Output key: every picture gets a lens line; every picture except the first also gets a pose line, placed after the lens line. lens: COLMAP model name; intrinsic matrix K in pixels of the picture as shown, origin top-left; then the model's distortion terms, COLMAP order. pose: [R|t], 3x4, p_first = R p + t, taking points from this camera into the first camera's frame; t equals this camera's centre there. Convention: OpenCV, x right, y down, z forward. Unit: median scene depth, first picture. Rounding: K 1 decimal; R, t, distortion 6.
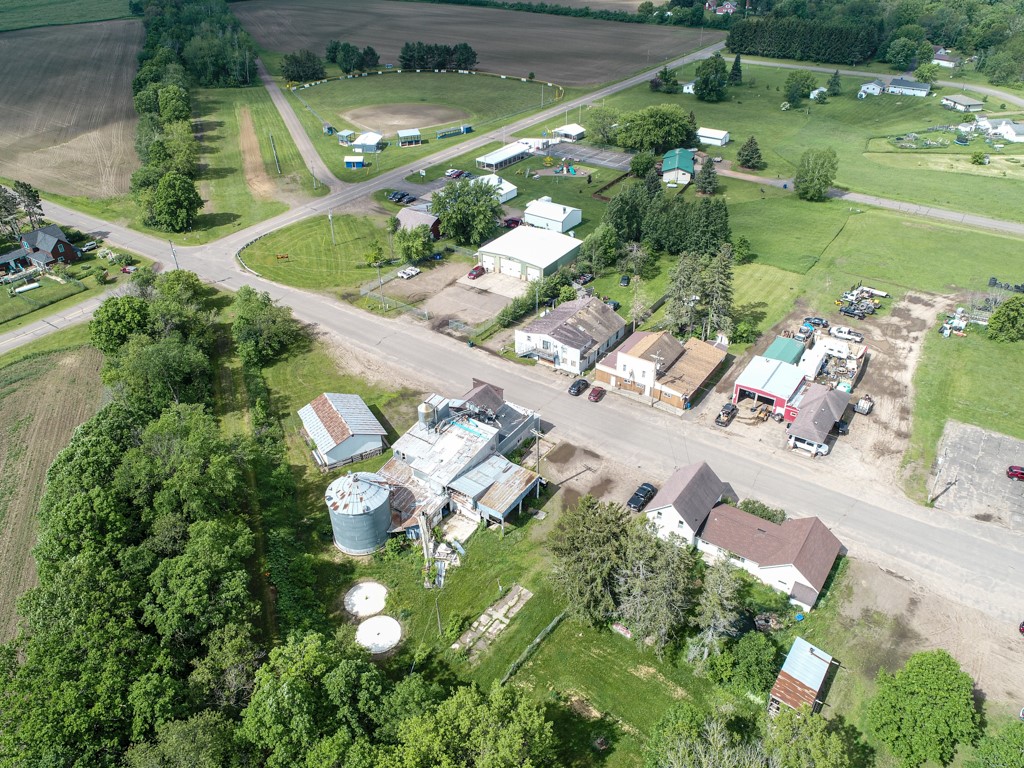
lens RADIAL K [[772.1, 0, 512.0], [0, 772.1, 384.0], [0, 0, 1]] dist [0.001786, -0.003635]
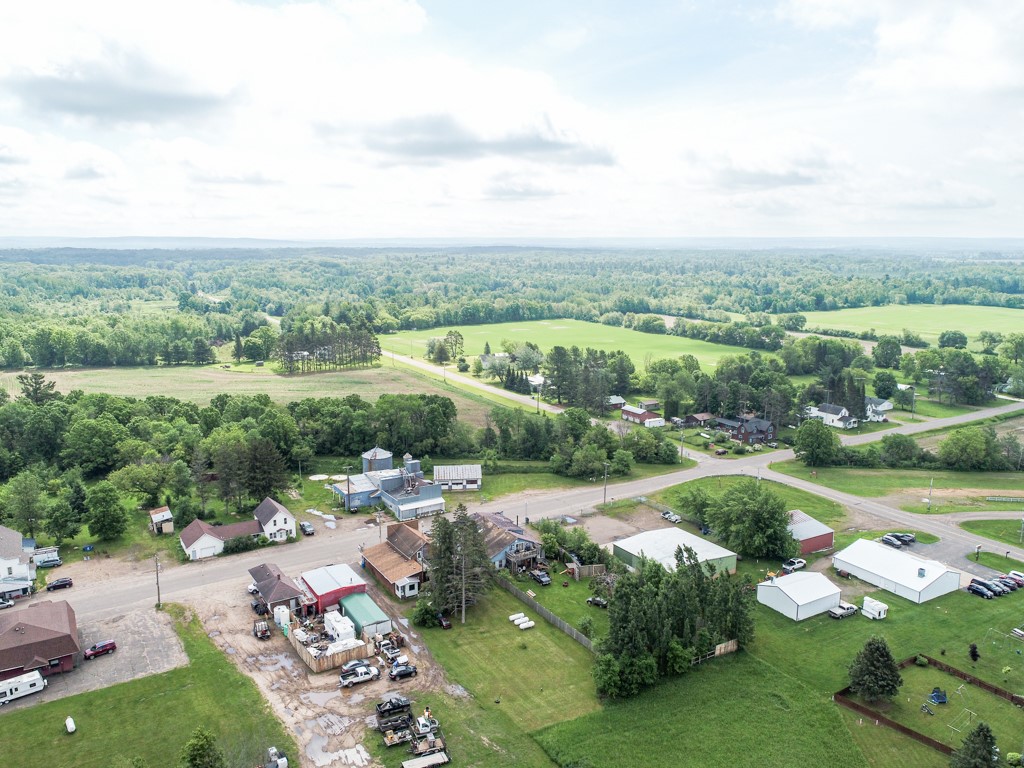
lens RADIAL K [[764.4, 0, 512.0], [0, 764.4, 384.0], [0, 0, 1]] dist [0.003422, -0.004149]
pose [[-0.400292, 0.172104, -0.900081, 1.138982], [-0.500475, 0.781731, 0.372050, -0.741564], [0.767653, 0.599397, -0.226787, 1.244842]]
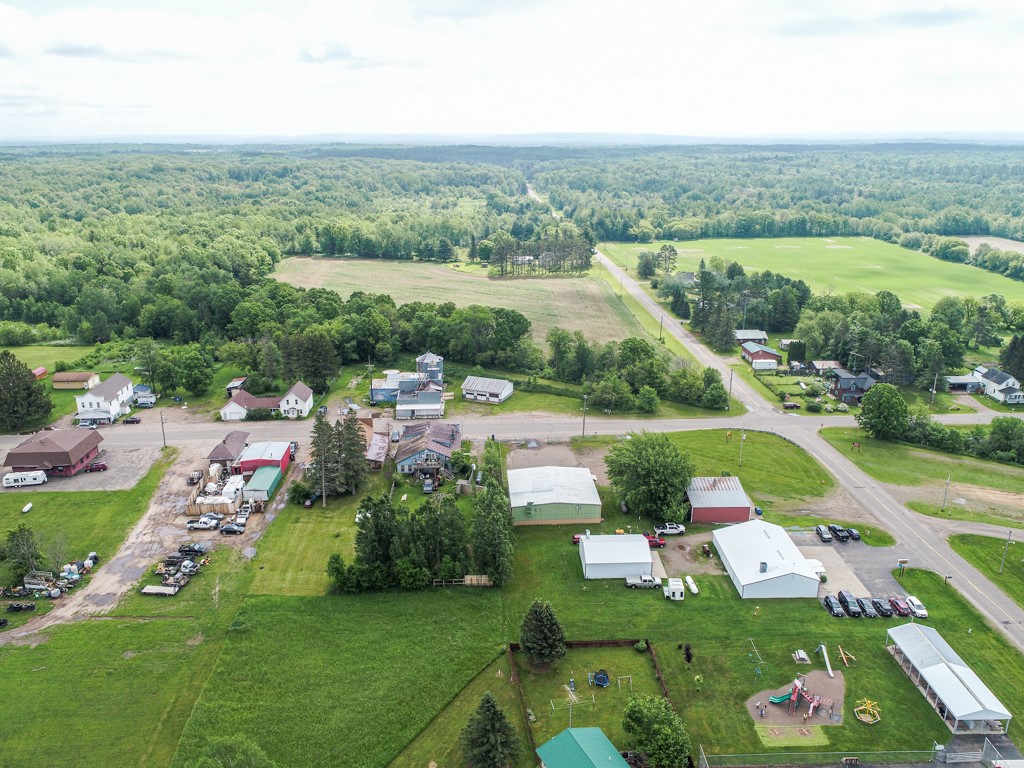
lens RADIAL K [[772.1, 0, 512.0], [0, 772.1, 384.0], [0, 0, 1]] dist [0.001786, -0.003635]
pose [[-0.789648, 0.193477, -0.582257, 0.741902], [-0.329885, 0.666267, 0.668778, -1.108856], [0.517332, 0.720177, -0.462291, 1.720212]]
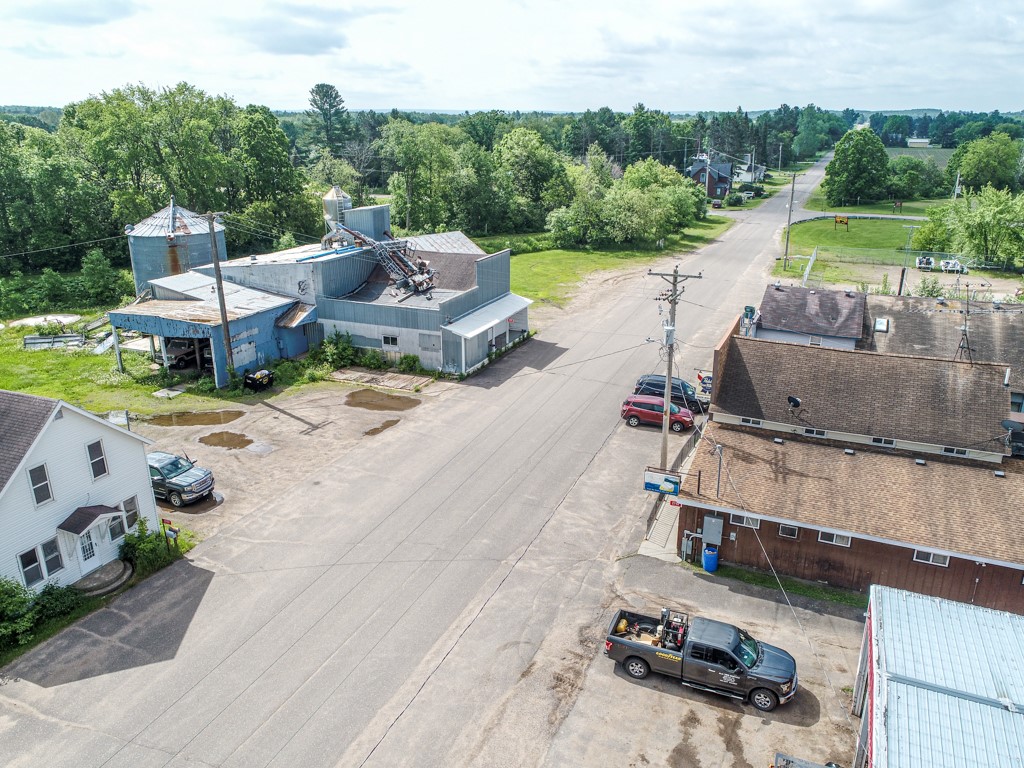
lens RADIAL K [[772.1, 0, 512.0], [0, 772.1, 384.0], [0, 0, 1]] dist [0.001786, -0.003635]
pose [[0.183293, 0.328472, -0.926558, 0.406745], [-0.537728, 0.822523, 0.185217, -0.026997], [0.822953, 0.464287, 0.327391, 0.820958]]
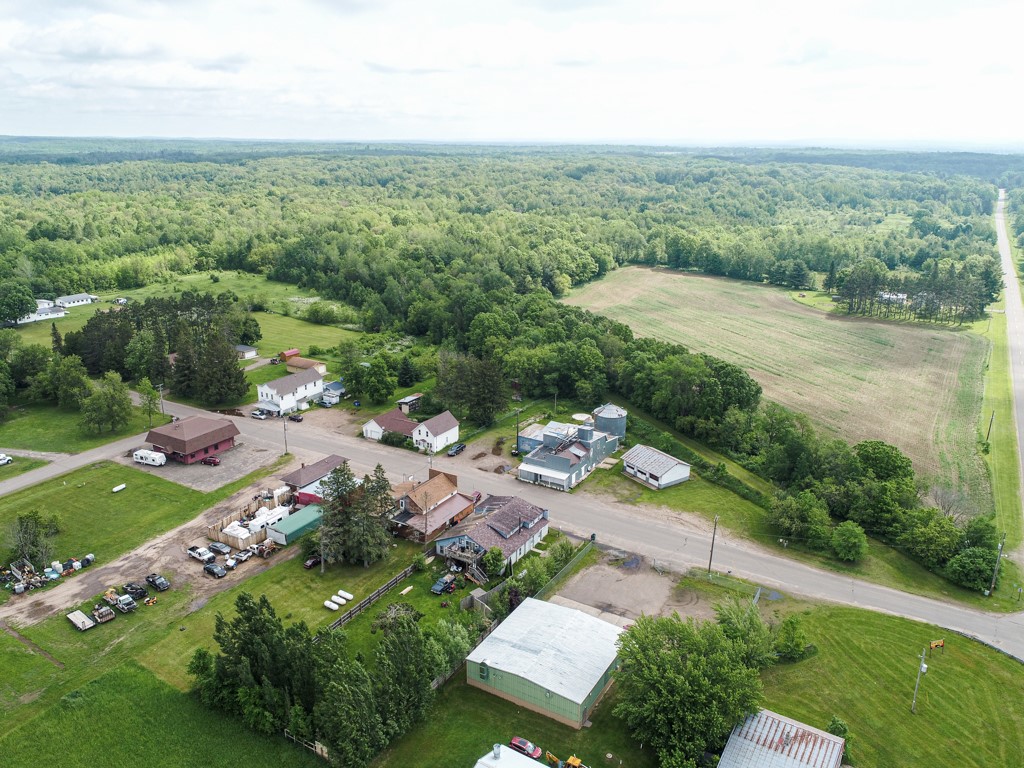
lens RADIAL K [[764.4, 0, 512.0], [0, 764.4, 384.0], [0, 0, 1]] dist [0.003422, -0.004149]
pose [[-0.997236, 0.020650, -0.071372, 0.131498], [-0.042324, 0.631627, 0.774116, -1.035556], [0.061066, 0.774998, -0.629007, 1.611595]]
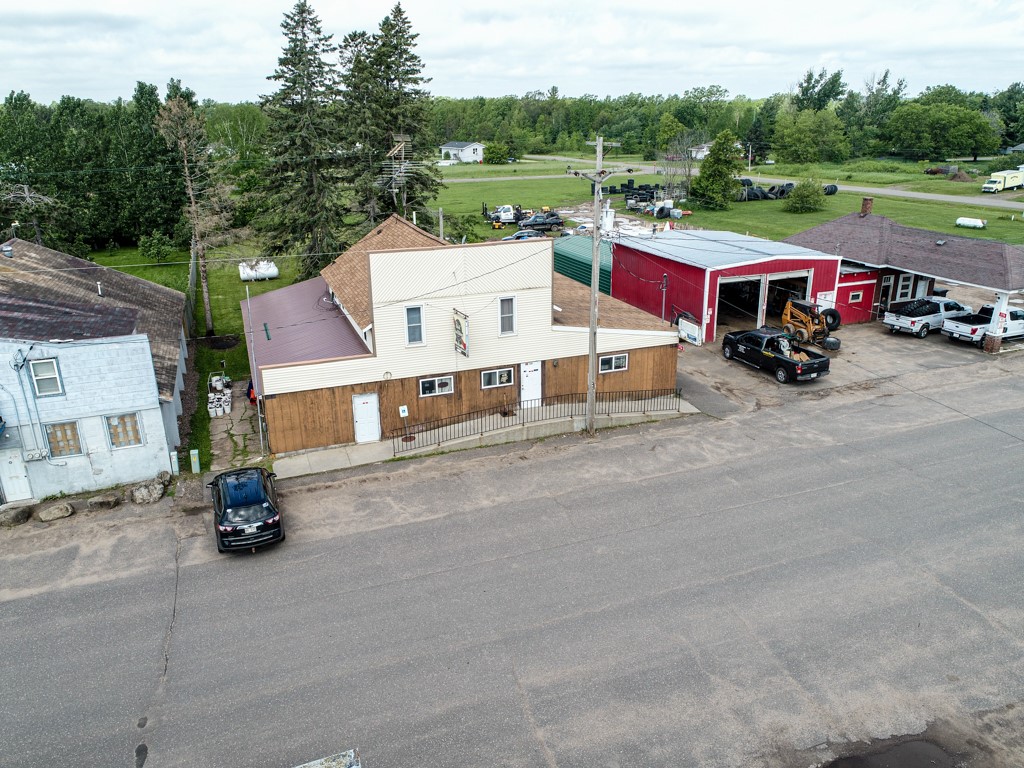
lens RADIAL K [[772.1, 0, 512.0], [0, 772.1, 384.0], [0, 0, 1]] dist [0.001786, -0.003635]
pose [[0.575363, -0.272368, 0.771216, -0.007833], [0.456341, 0.889415, -0.026339, 0.011601], [-0.678757, 0.367092, 0.636029, 0.840102]]
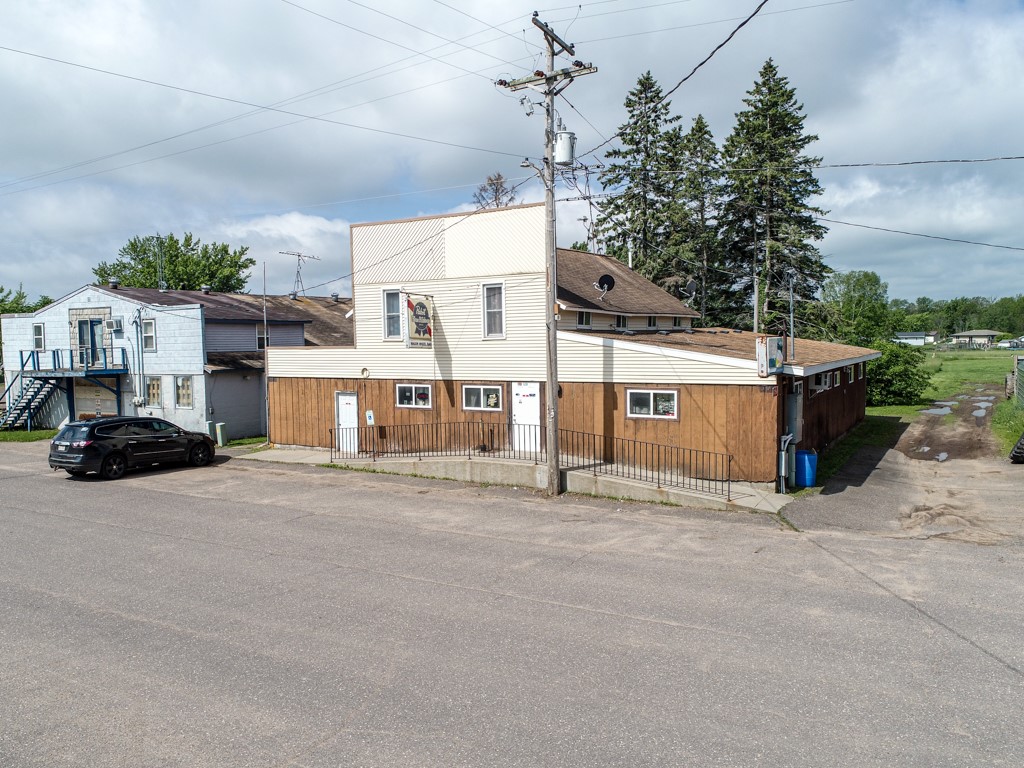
lens RADIAL K [[772.1, 0, 512.0], [0, 772.1, 384.0], [0, 0, 1]] dist [0.001786, -0.003635]
pose [[0.997908, -0.013019, 0.063323, 0.159514], [0.042903, 0.866094, -0.498037, 0.081370], [-0.048359, 0.499712, 0.864841, 0.842135]]
